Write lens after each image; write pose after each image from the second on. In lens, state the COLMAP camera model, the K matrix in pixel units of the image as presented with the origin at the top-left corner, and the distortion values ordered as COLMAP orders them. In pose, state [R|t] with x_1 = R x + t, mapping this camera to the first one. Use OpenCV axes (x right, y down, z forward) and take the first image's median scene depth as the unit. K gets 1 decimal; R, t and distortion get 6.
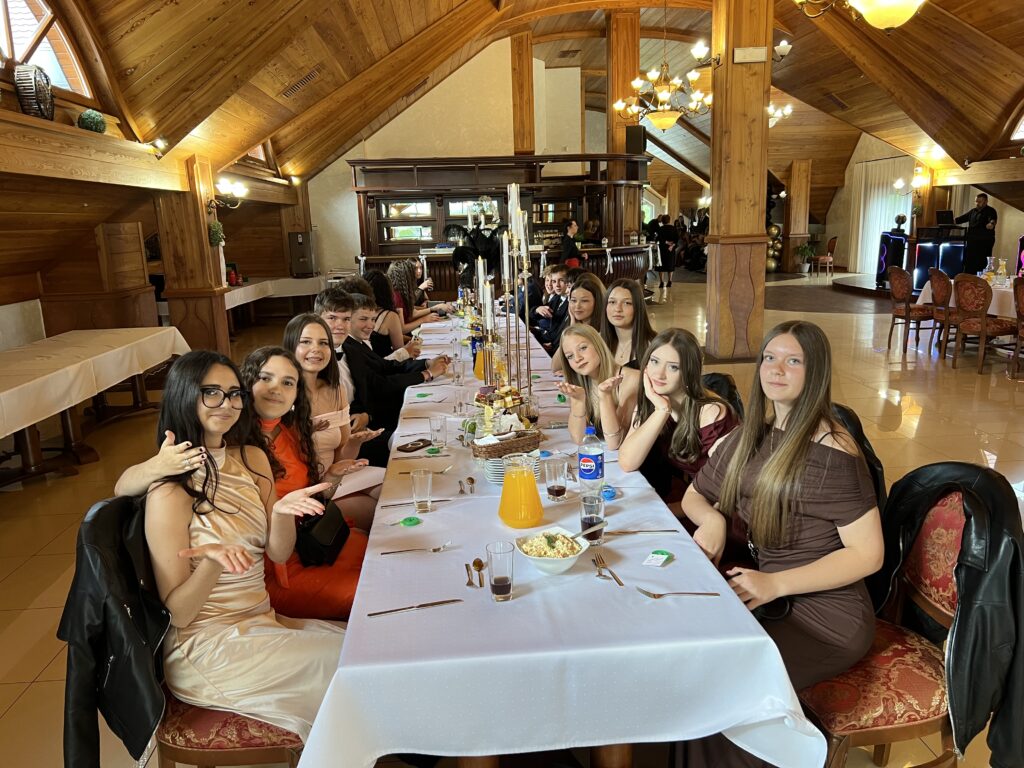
lens RADIAL K [[767.0, 0, 512.0], [0, 767.0, 384.0], [0, 0, 1]] dist [-0.002045, -0.010800]
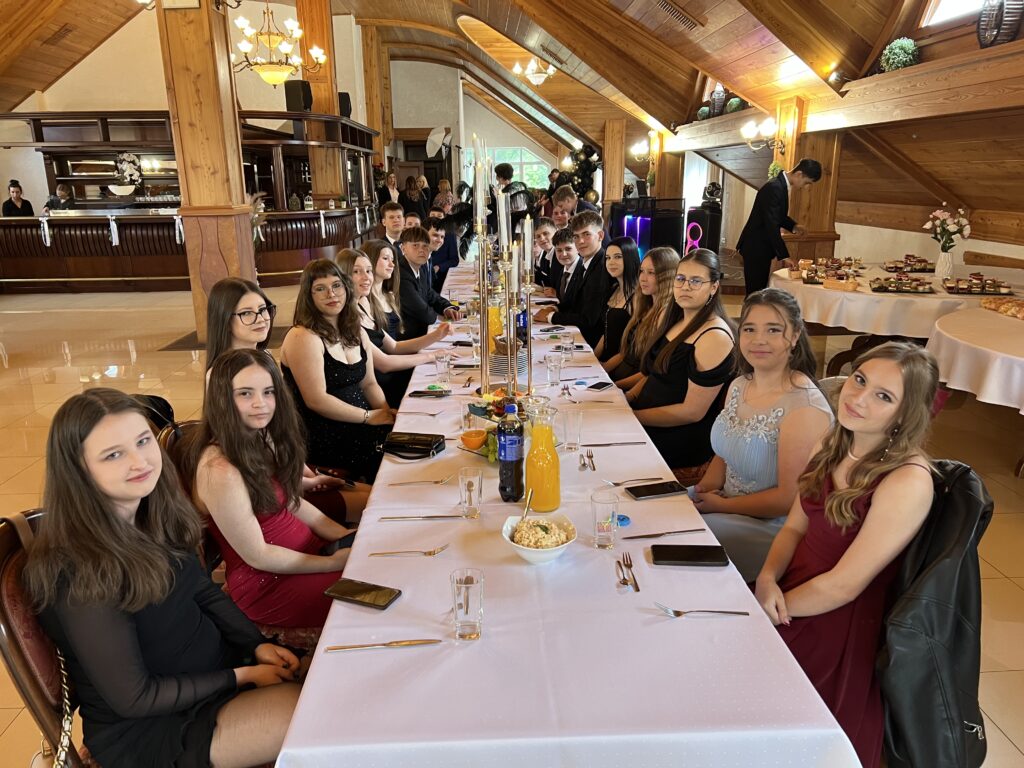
lens RADIAL K [[734.2, 0, 512.0], [0, 734.2, 384.0], [0, 0, 1]] dist [0.002938, -0.000389]
pose [[0.999096, 0.028682, -0.031391, 0.471014], [-0.026483, 0.997310, 0.068353, -0.037244], [0.033267, -0.067460, 0.997167, 0.093080]]
